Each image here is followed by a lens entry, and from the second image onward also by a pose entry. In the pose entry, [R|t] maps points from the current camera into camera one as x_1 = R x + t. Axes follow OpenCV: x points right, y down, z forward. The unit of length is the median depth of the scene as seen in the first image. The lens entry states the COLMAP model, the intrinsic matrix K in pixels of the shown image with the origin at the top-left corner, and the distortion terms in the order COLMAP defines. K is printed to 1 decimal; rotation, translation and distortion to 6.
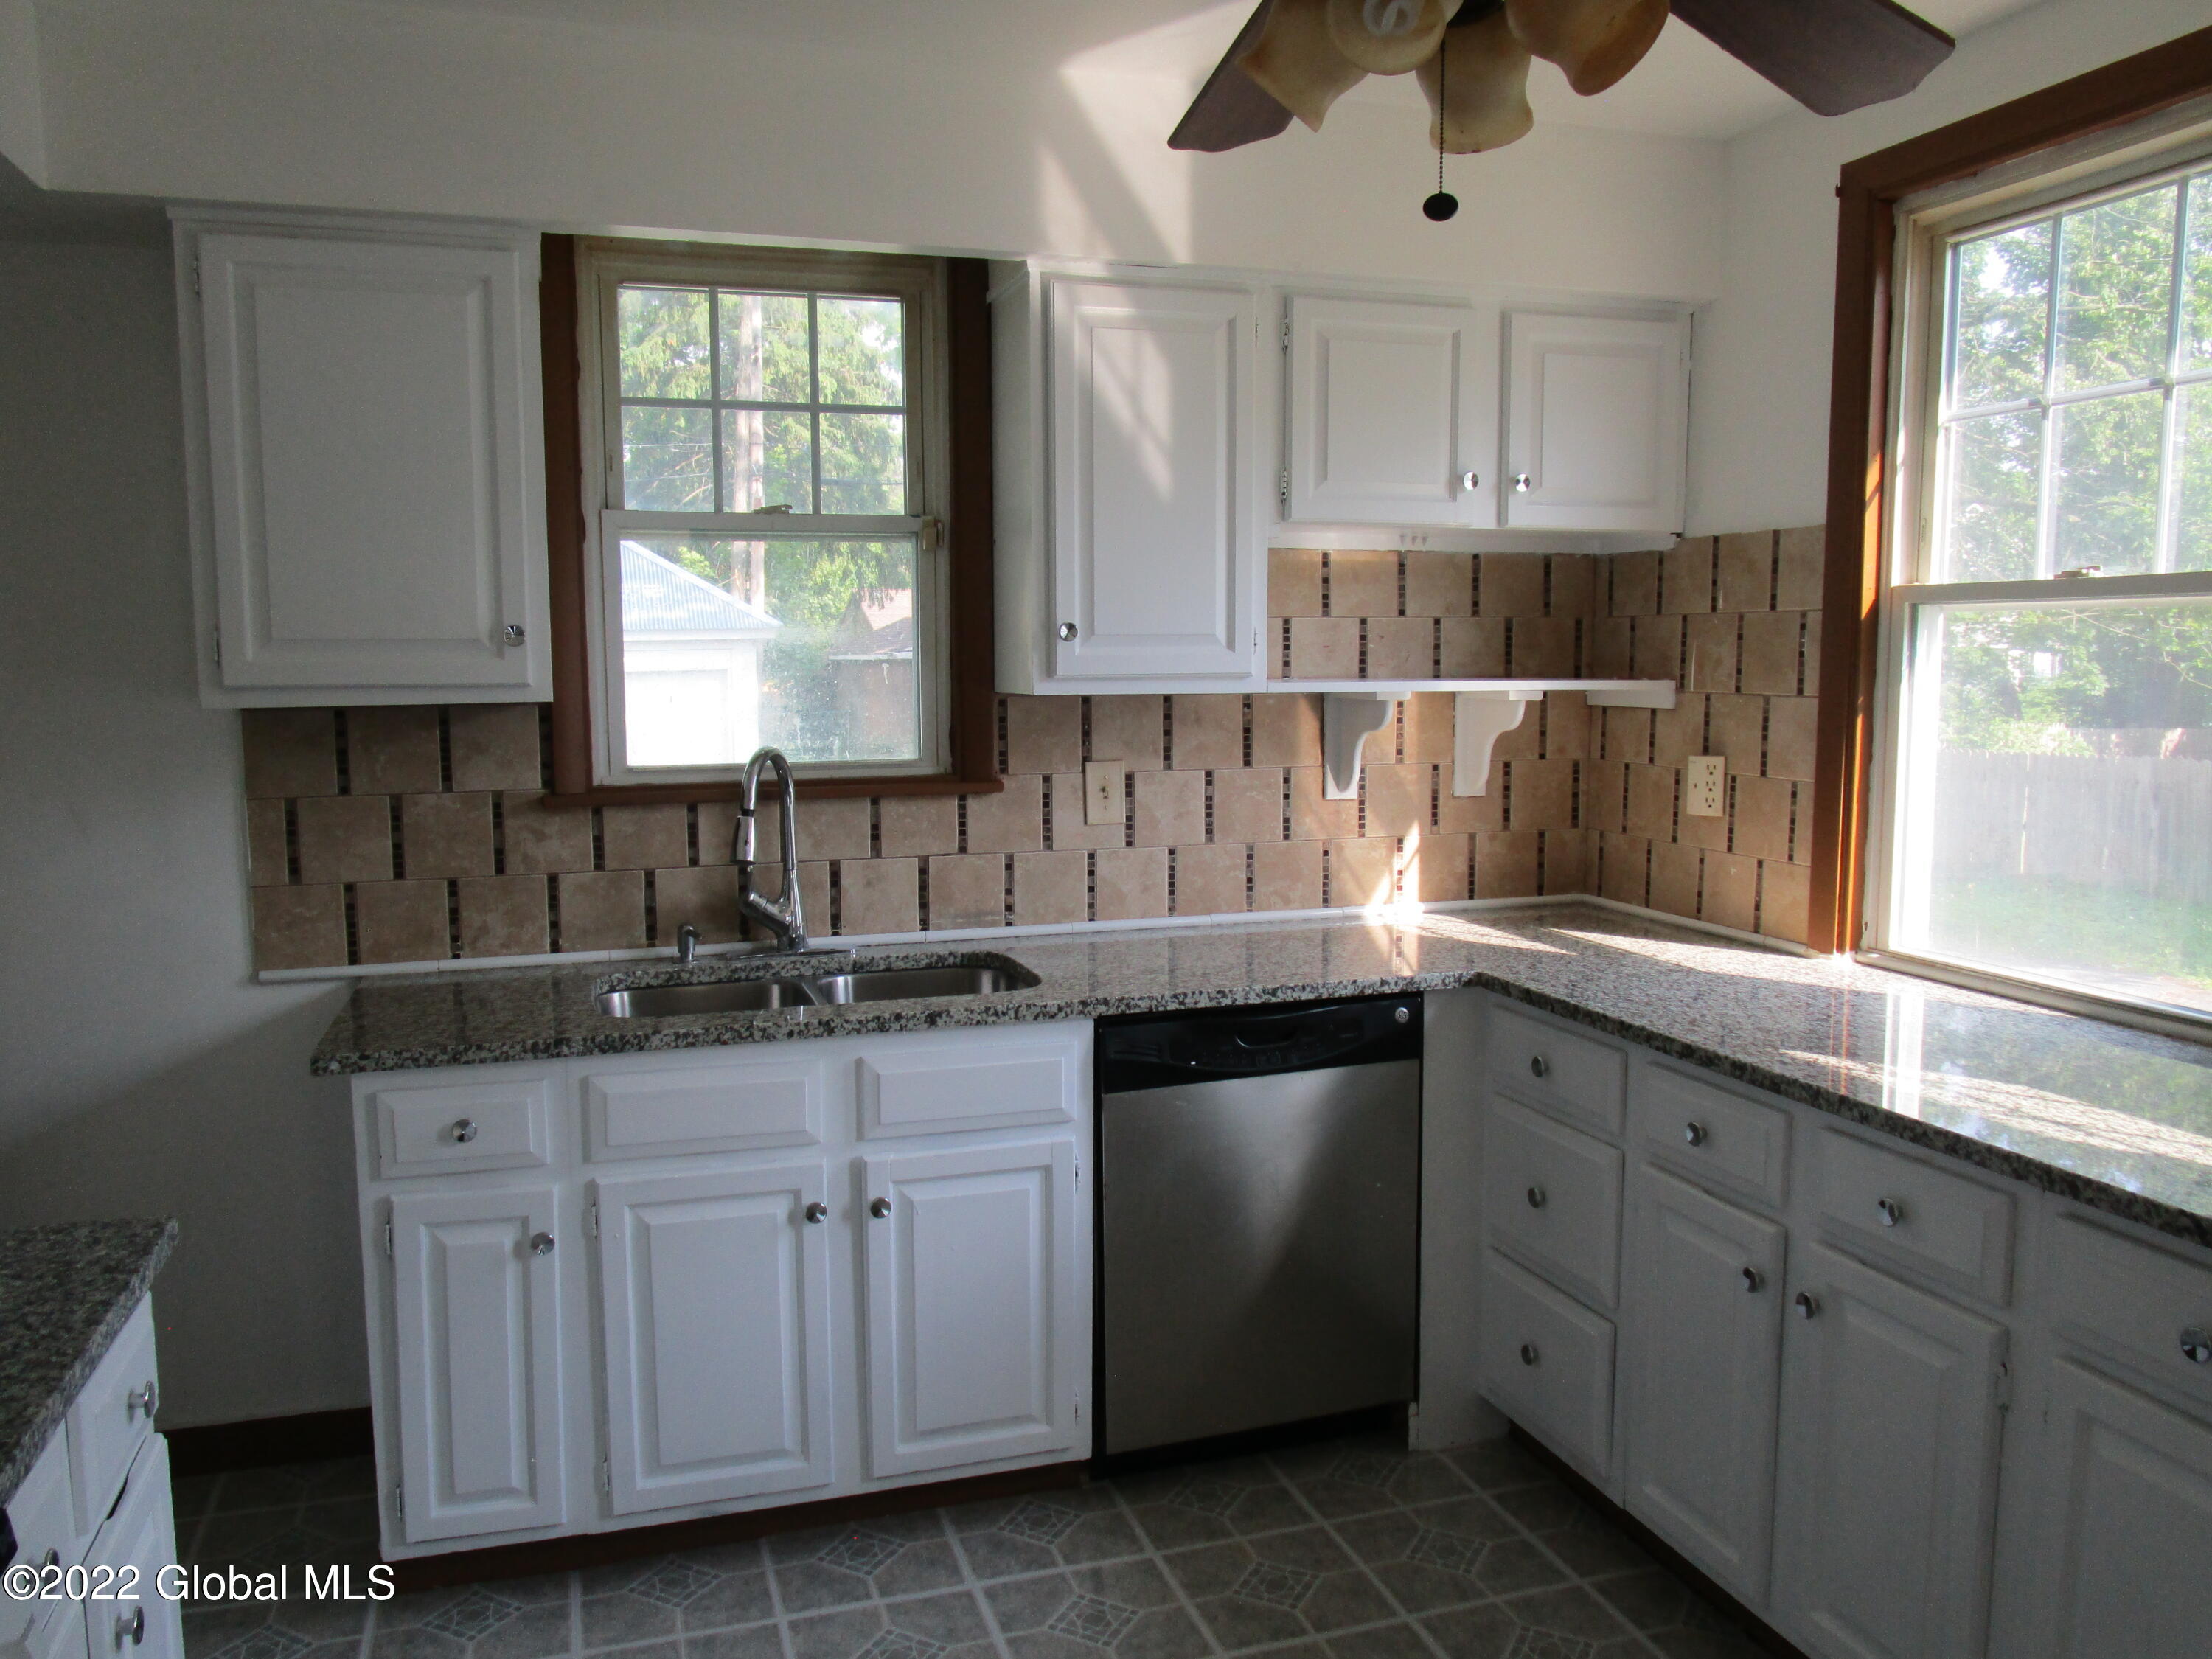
lens RADIAL K [[1709.5, 0, 1098.4], [0, 1709.5, 834.1], [0, 0, 1]] dist [-0.024575, -0.002974]
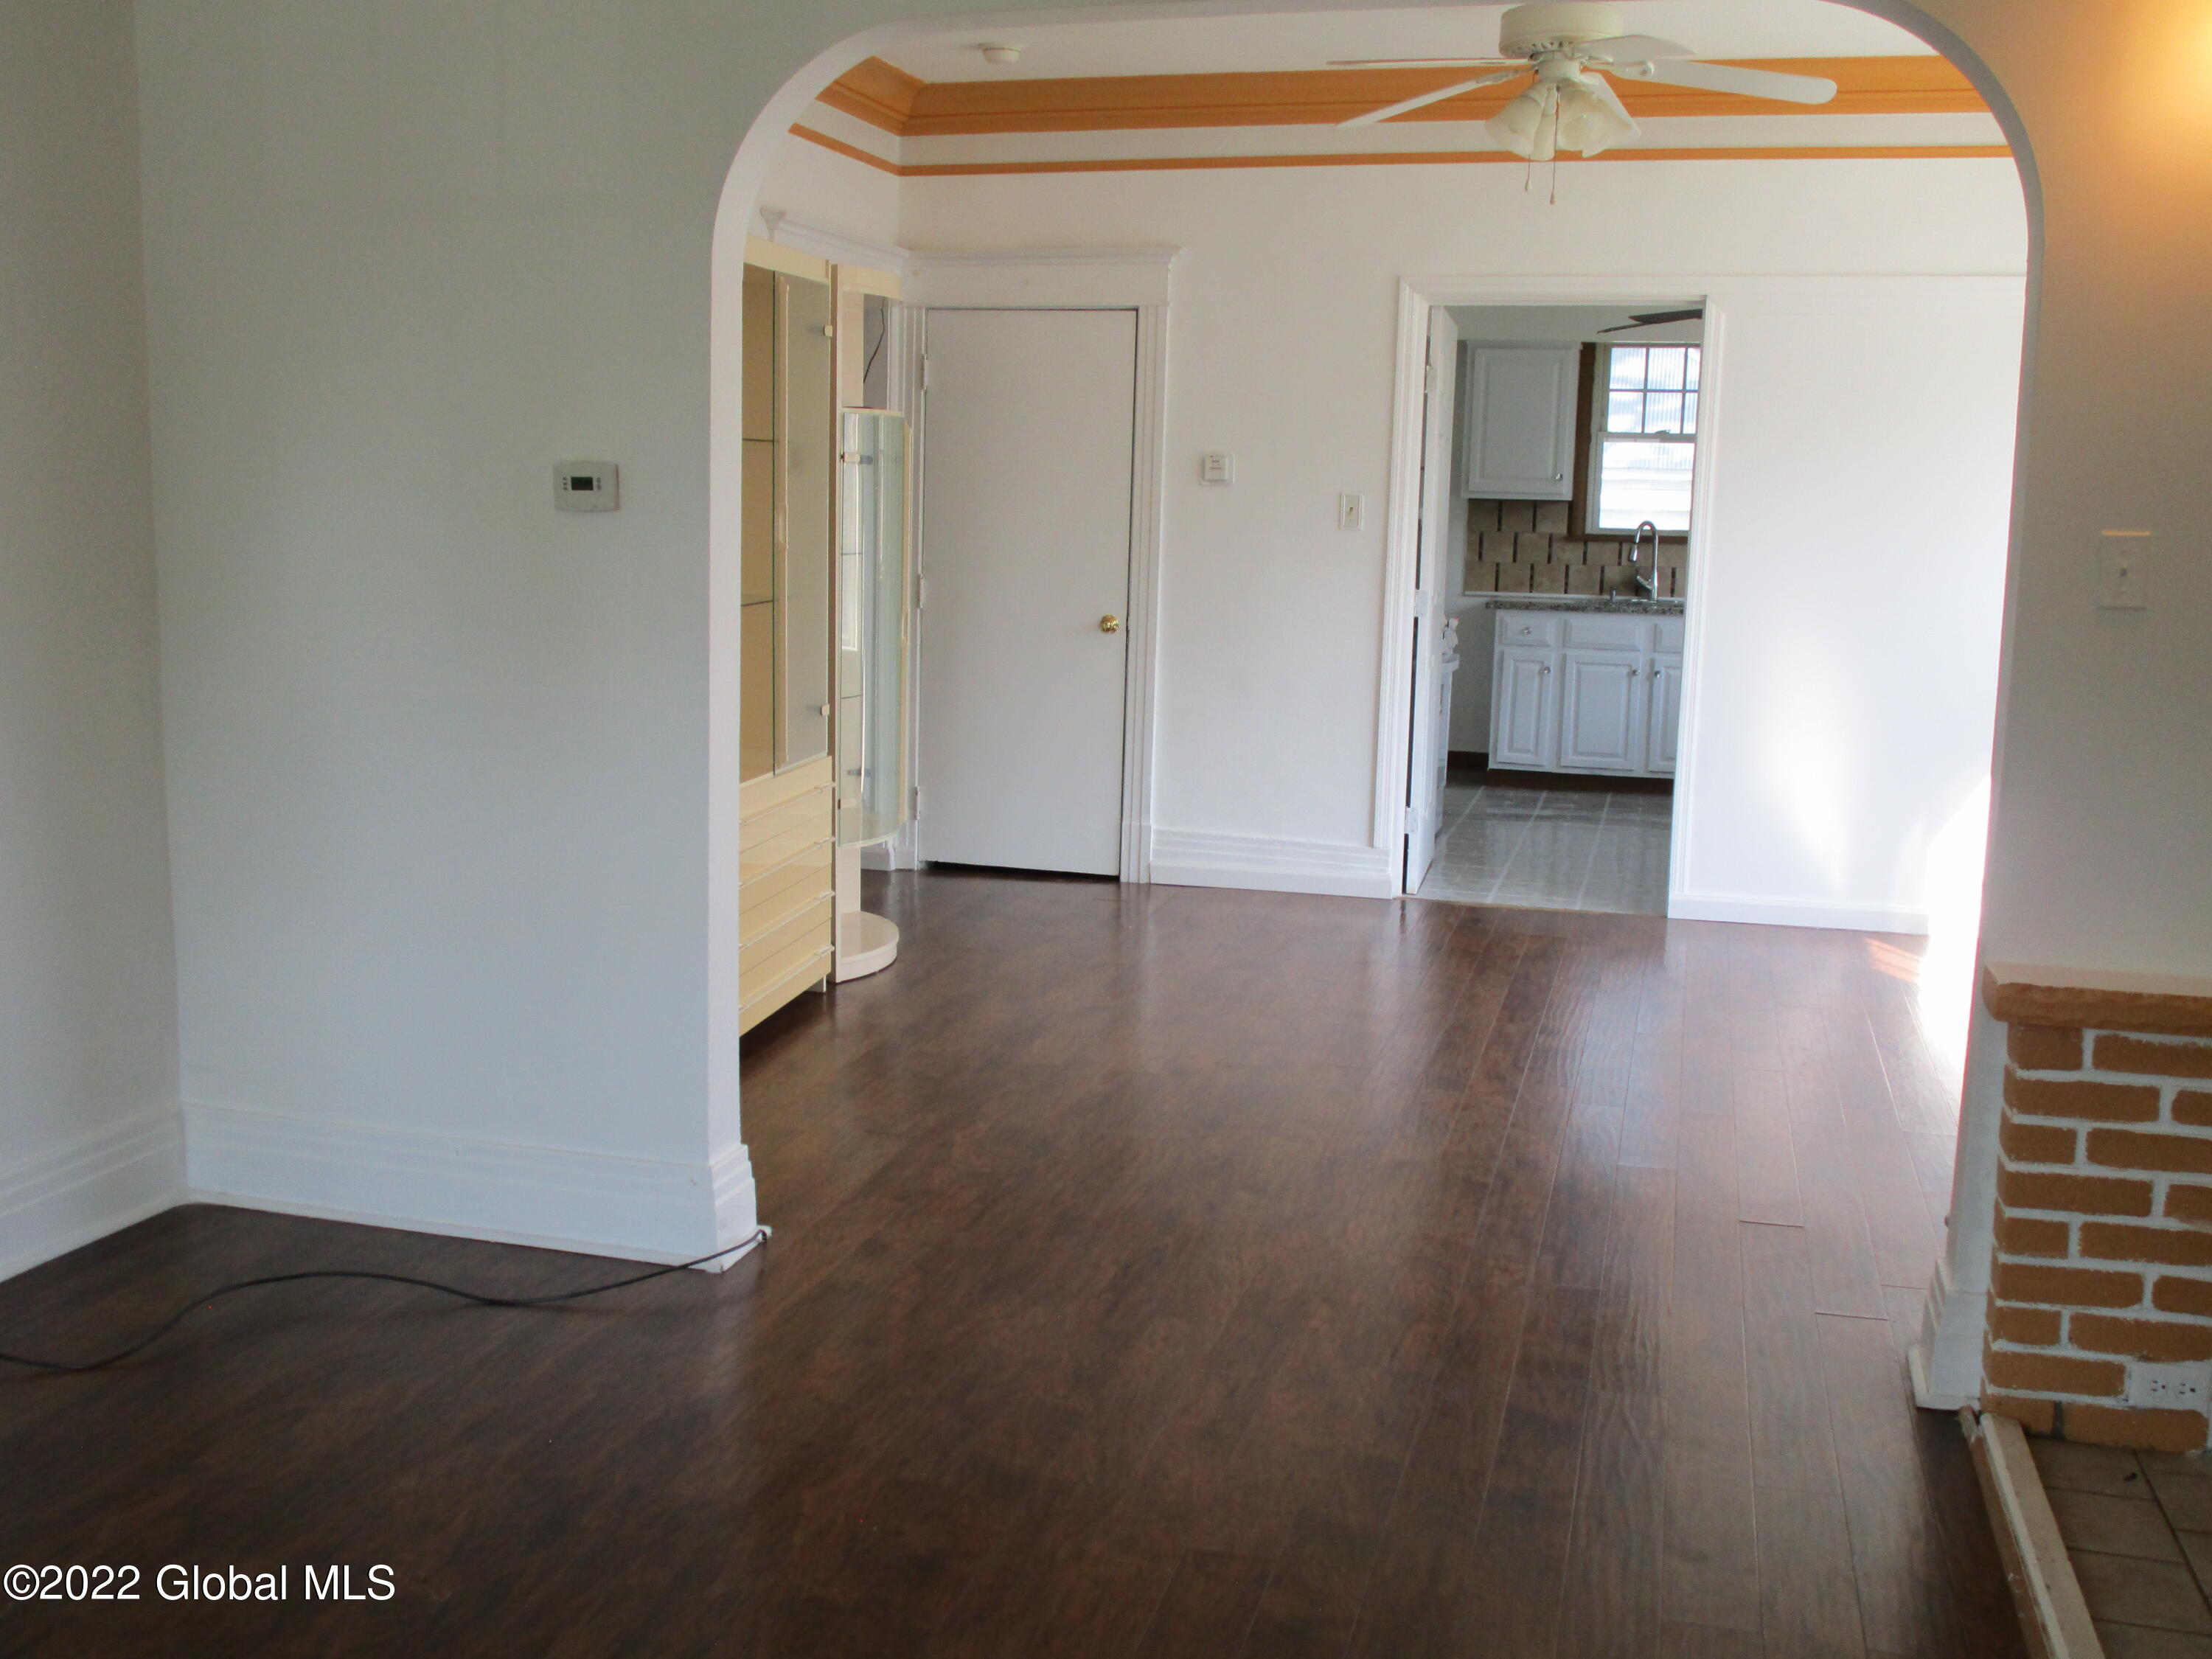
lens RADIAL K [[2207.0, 0, 1105.7], [0, 2207.0, 825.8], [0, 0, 1]] dist [0.000900, 0.000000]
pose [[0.845073, 0.109571, -0.523303, 0.995849], [-0.087261, 0.993917, 0.067193, 0.278520], [0.527482, -0.011120, 0.849494, -2.511762]]
